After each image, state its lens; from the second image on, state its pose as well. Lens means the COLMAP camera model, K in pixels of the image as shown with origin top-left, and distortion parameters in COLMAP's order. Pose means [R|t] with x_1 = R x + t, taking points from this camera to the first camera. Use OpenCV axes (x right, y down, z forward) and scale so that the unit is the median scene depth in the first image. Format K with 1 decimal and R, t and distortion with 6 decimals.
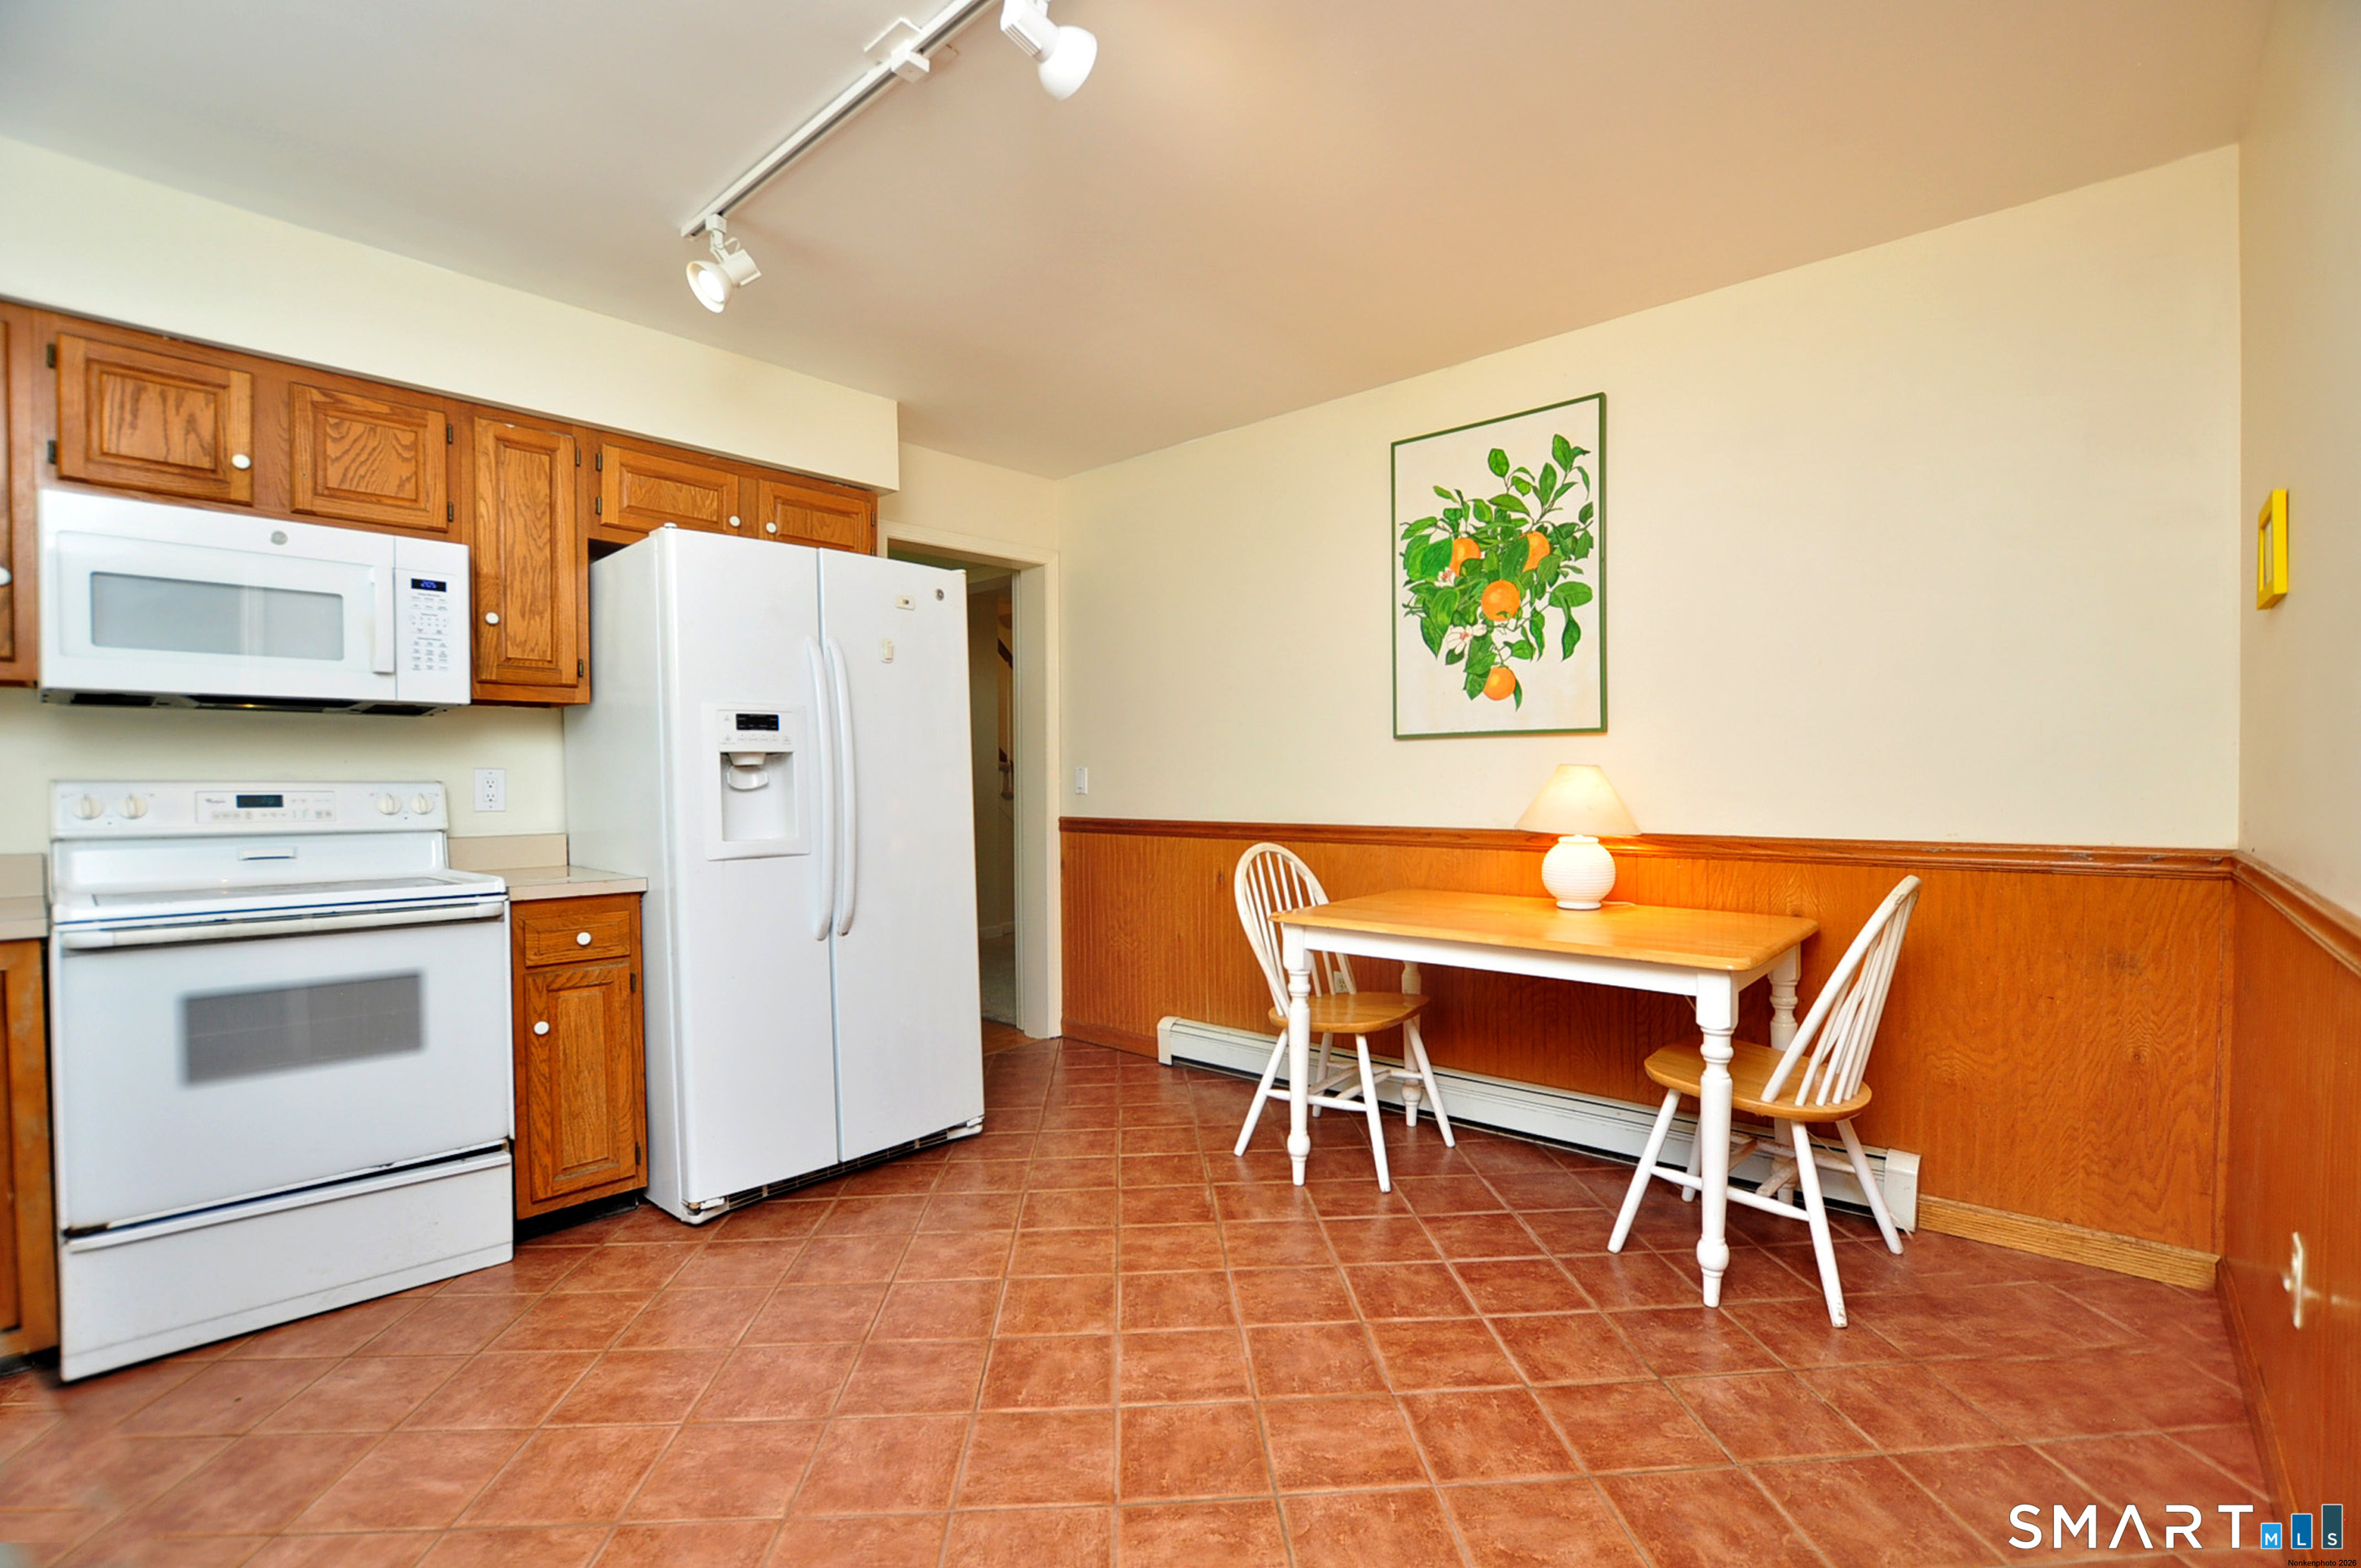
lens RADIAL K [[1050.5, 0, 1189.9], [0, 1050.5, 796.0], [0, 0, 1]] dist [-0.027474, 0.002575]
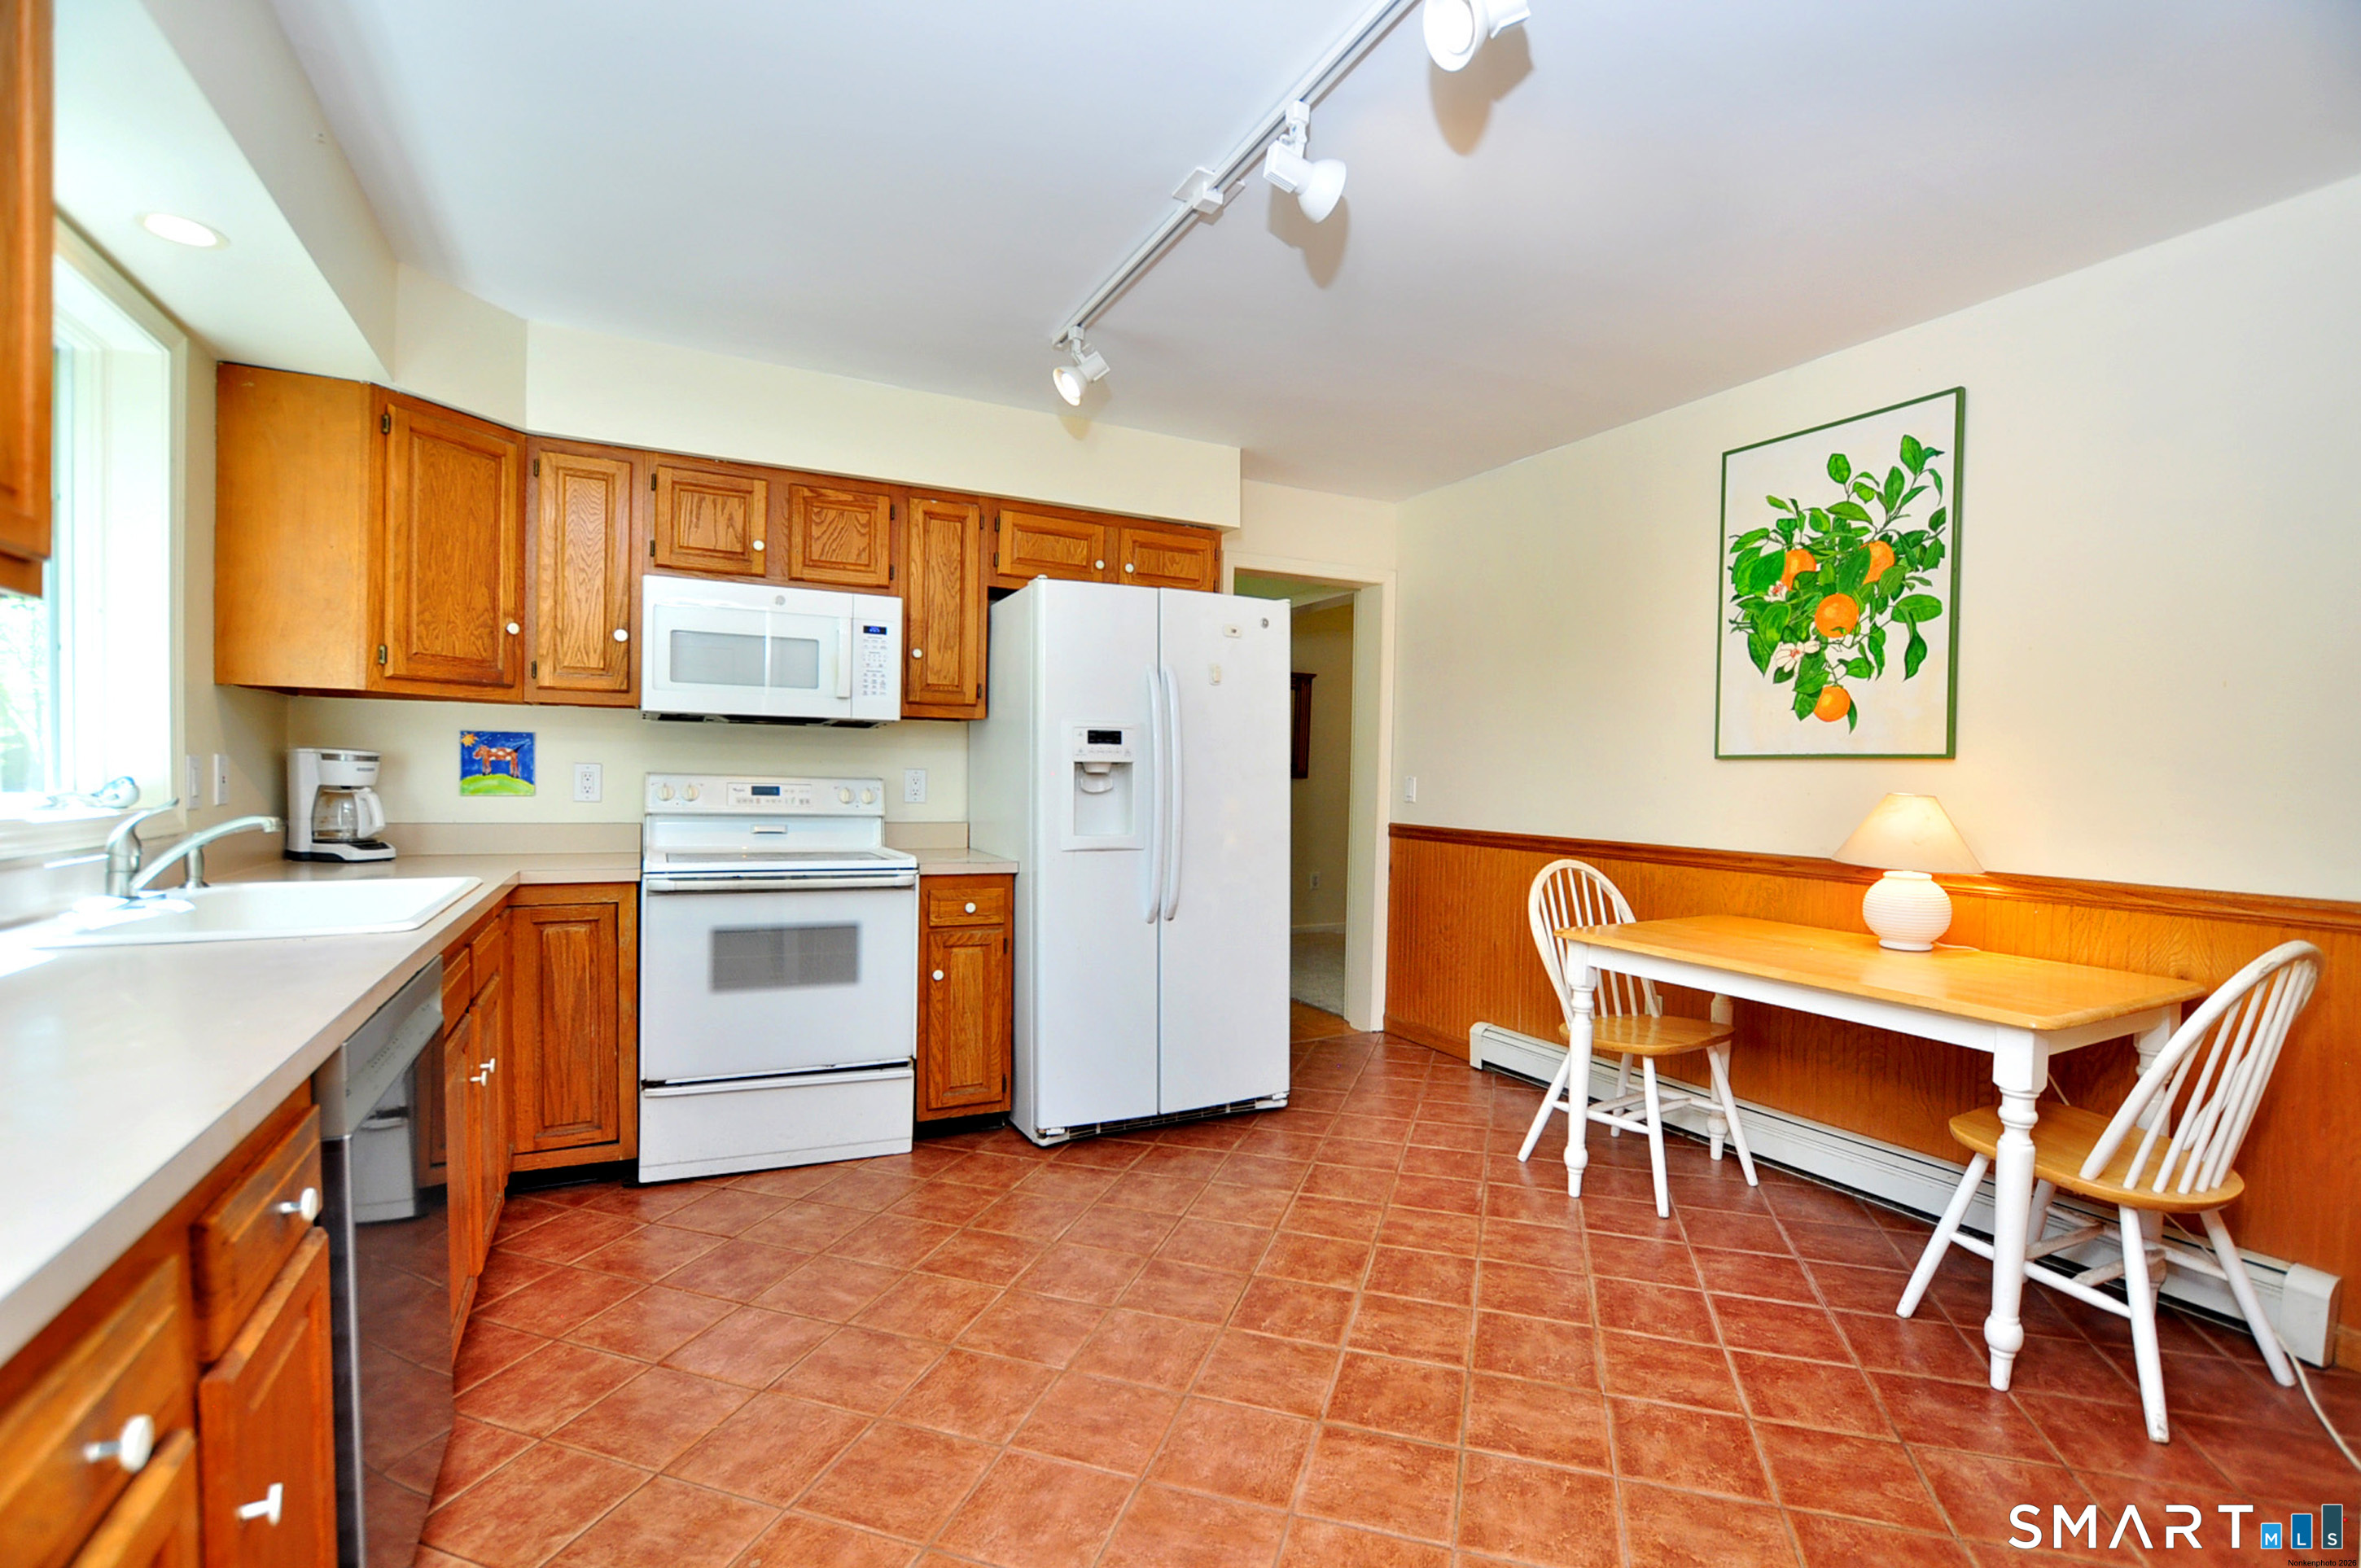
lens RADIAL K [[1050.5, 0, 1194.8], [0, 1050.5, 794.2], [0, 0, 1]] dist [-0.027474, 0.002575]
pose [[0.934404, 0.032488, -0.354731, 0.123012], [-0.032034, 0.999461, 0.007154, -0.018849], [0.354772, 0.004679, 0.934941, -0.097768]]
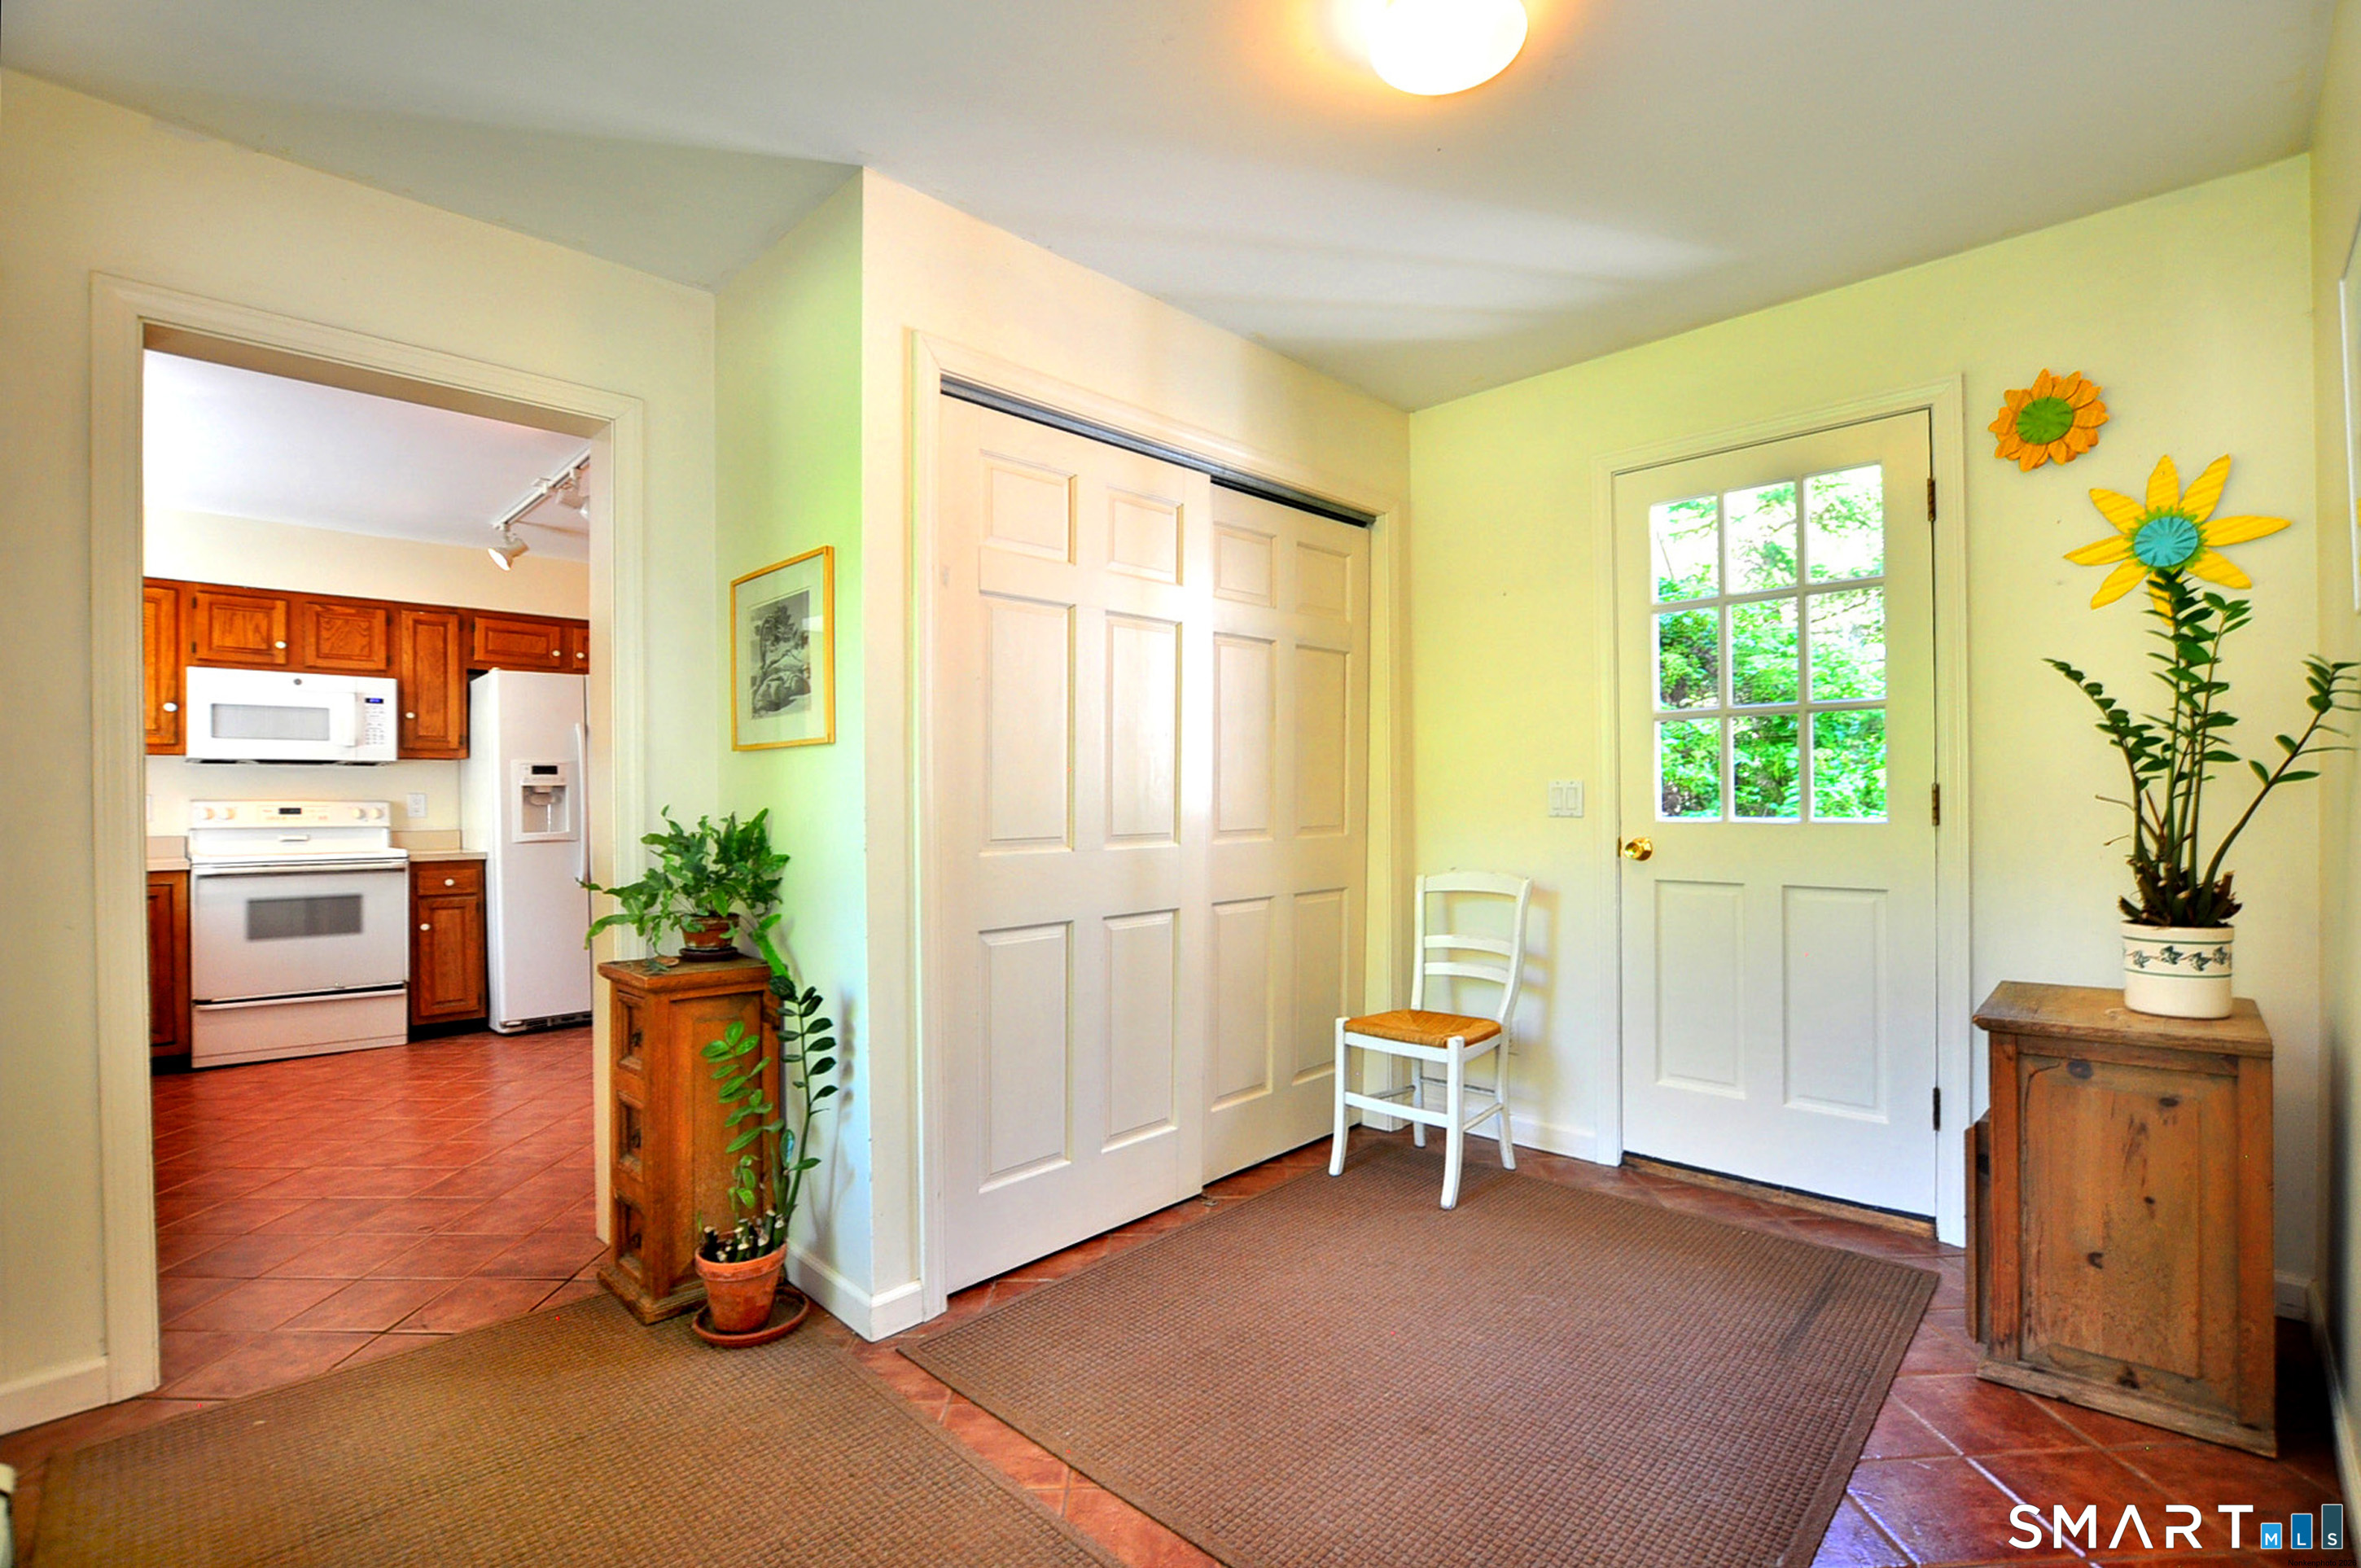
lens RADIAL K [[1050.5, 0, 1191.8], [0, 1050.5, 802.2], [0, 0, 1]] dist [-0.027474, 0.002575]
pose [[0.998769, 0.002080, -0.049564, 0.923579], [-0.002779, 0.999898, -0.014043, 0.010990], [0.049529, 0.014163, 0.998672, -0.888992]]
